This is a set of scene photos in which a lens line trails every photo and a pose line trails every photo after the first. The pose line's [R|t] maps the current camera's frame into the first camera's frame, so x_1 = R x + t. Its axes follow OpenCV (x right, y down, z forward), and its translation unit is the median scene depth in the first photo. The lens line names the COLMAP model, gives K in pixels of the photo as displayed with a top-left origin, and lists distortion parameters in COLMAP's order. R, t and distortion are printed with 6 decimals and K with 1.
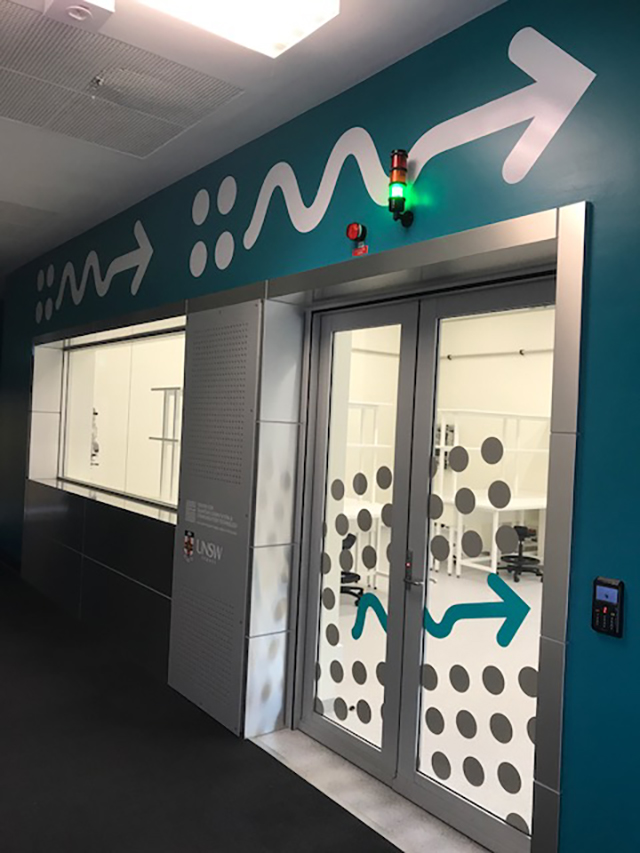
lens RADIAL K [[709.0, 0, 320.0], [0, 709.0, 426.5], [0, 0, 1]] dist [0.004401, -0.009432]
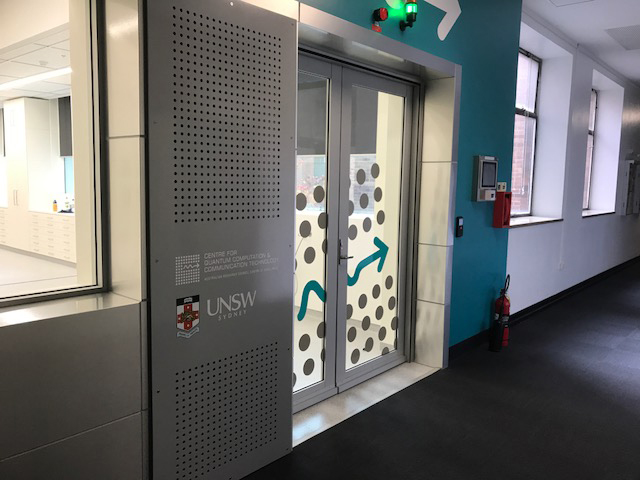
lens RADIAL K [[524.2, 0, 319.4], [0, 524.2, 228.7], [0, 0, 1]] dist [0.081582, -0.128499]
pose [[-0.200284, -0.144183, 0.969070, -0.906552], [-0.032524, 0.989545, 0.140507, -0.003600], [-0.979198, -0.003377, -0.202880, 1.215019]]
